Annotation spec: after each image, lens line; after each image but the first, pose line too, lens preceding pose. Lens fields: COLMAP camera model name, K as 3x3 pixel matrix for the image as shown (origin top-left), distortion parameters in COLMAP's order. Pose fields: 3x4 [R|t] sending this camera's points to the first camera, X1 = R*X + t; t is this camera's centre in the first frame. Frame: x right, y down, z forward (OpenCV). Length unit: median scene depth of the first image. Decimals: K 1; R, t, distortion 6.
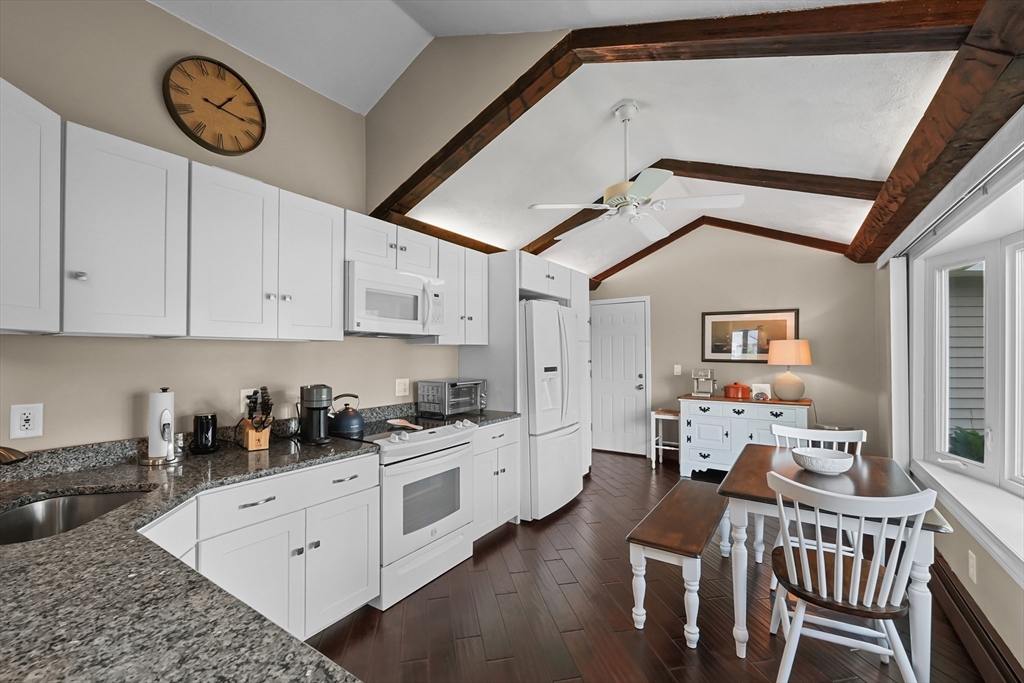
lens RADIAL K [[438.8, 0, 508.3], [0, 438.8, 347.5], [0, 0, 1]] dist [-0.002112, 0.000391]
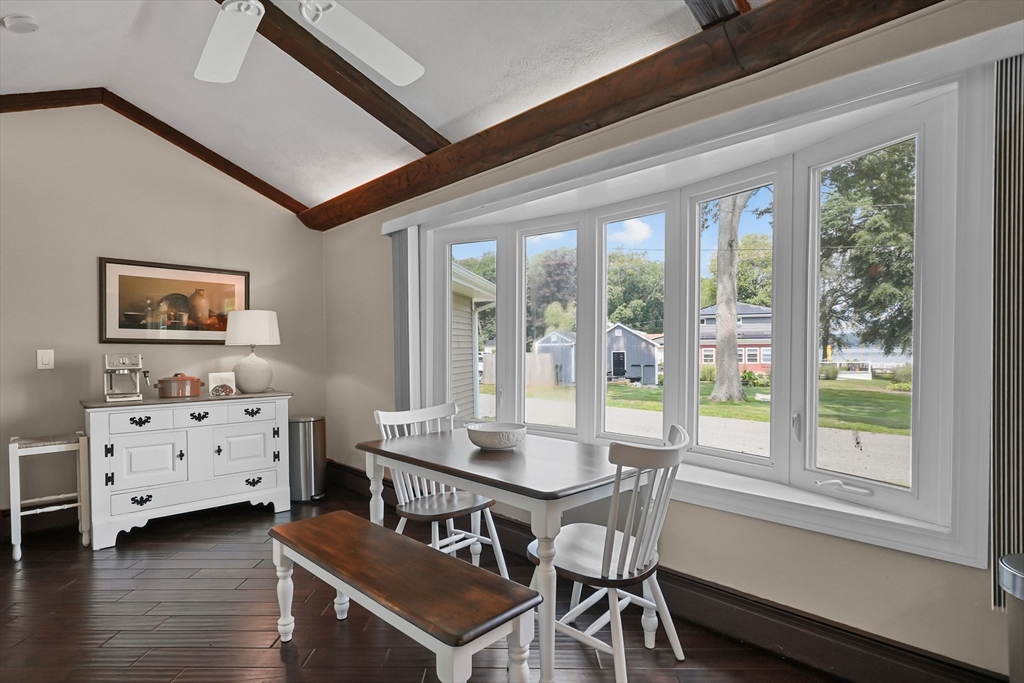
lens RADIAL K [[522.3, 0, 505.8], [0, 522.3, 354.3], [0, 0, 1]] dist [0.001017, -0.000547]
pose [[0.215048, -0.008831, 0.976564, -0.171923], [-0.003425, 0.999946, 0.009796, 0.059131], [-0.976598, -0.005451, 0.215006, 0.510449]]
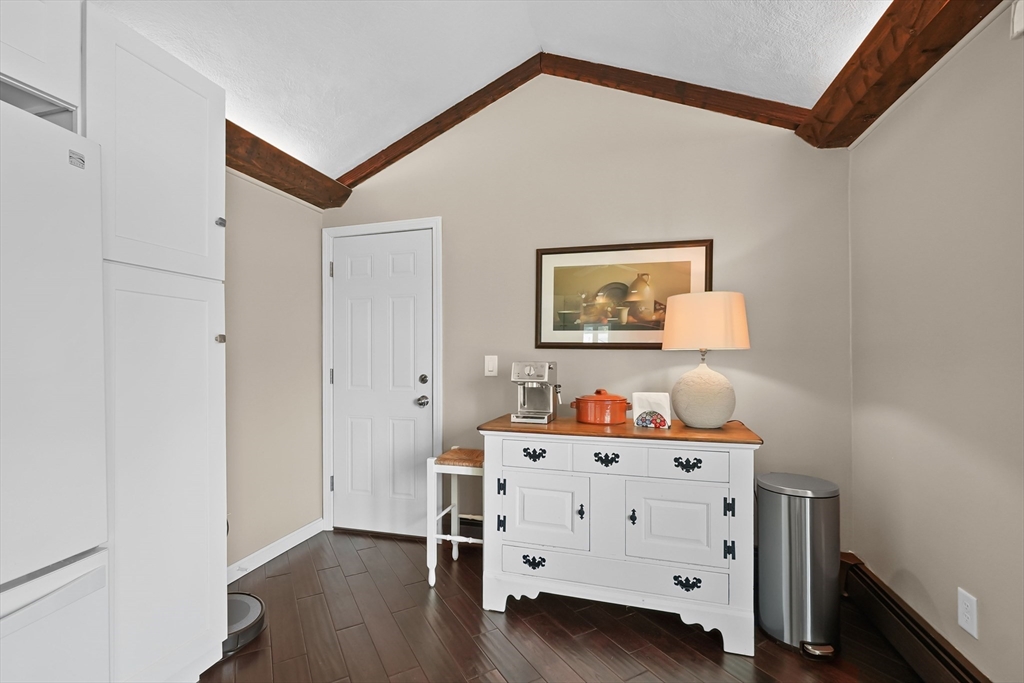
lens RADIAL K [[451.9, 0, 511.6], [0, 451.9, 354.3], [0, 0, 1]] dist [-0.001530, 0.000125]
pose [[0.950074, 0.001526, 0.312022, 0.390206], [-0.004957, 0.999936, 0.010203, 0.052276], [-0.311986, -0.011240, 0.950020, 0.796915]]
